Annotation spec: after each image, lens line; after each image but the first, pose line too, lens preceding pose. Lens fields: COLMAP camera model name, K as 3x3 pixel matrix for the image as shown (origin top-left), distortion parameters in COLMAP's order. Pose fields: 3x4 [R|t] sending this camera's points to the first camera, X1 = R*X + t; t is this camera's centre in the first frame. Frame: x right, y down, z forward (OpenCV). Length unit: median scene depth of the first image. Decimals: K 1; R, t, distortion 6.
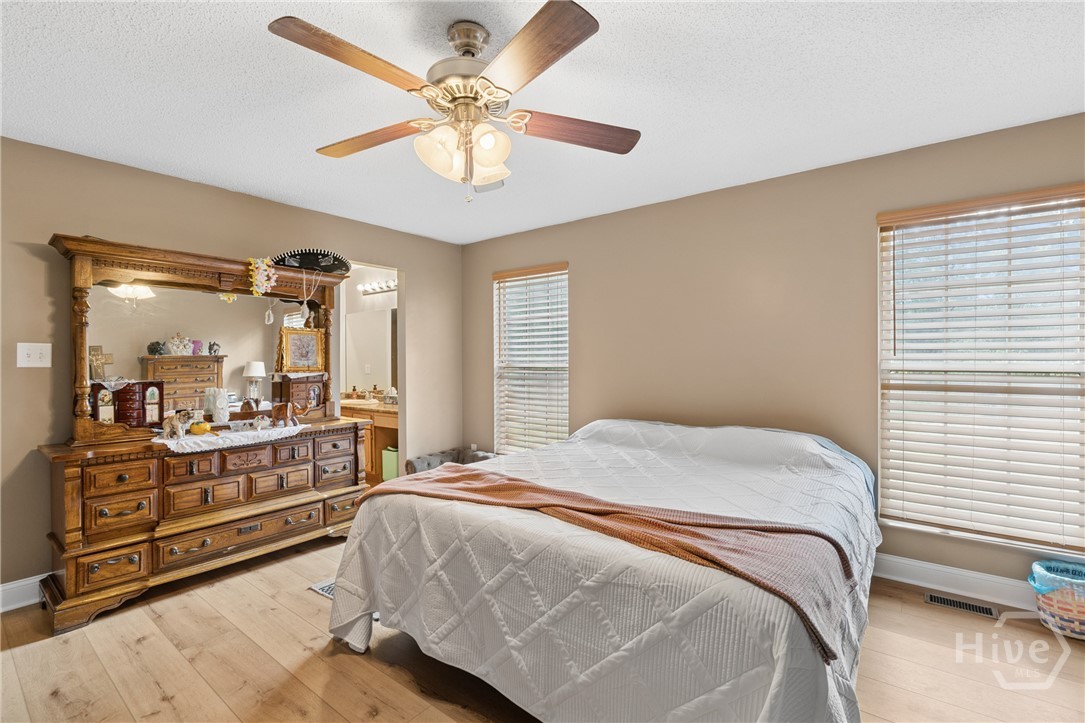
lens RADIAL K [[480.0, 0, 545.6], [0, 480.0, 362.9], [0, 0, 1]] dist [-0.009882, 0.000869]
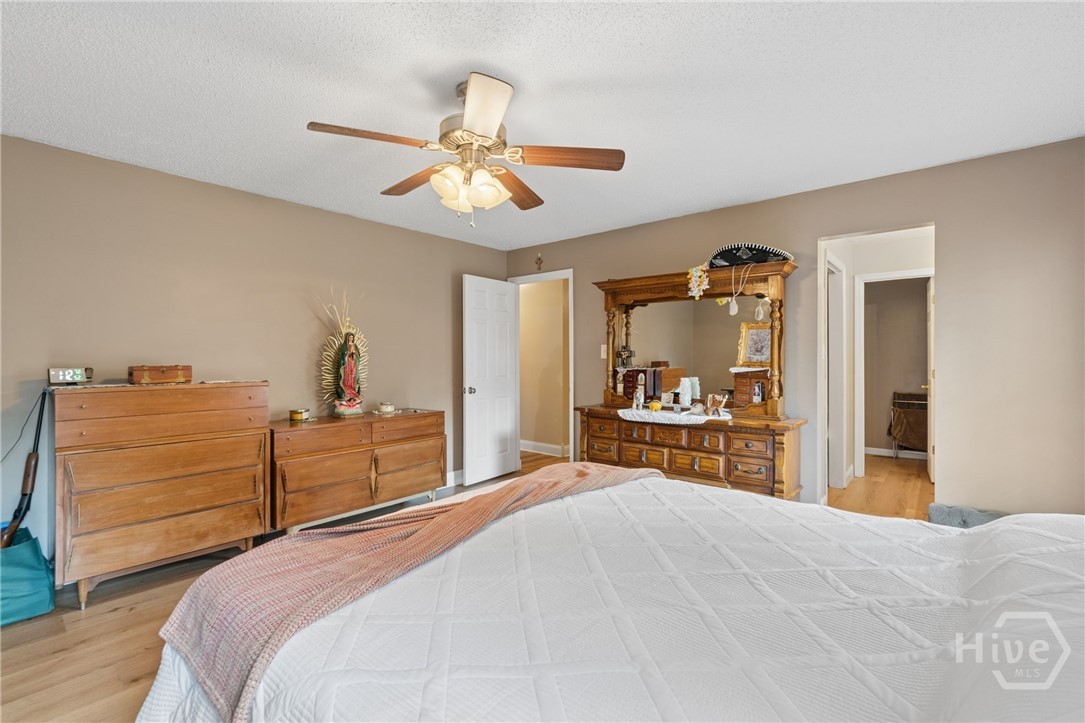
lens RADIAL K [[480.0, 0, 545.7], [0, 480.0, 354.9], [0, 0, 1]] dist [-0.009882, 0.000869]
pose [[-0.038680, 0.007468, -0.999224, 0.577888], [-0.003001, 0.999967, 0.007590, -0.014045], [0.999247, 0.003292, -0.038656, 0.688384]]
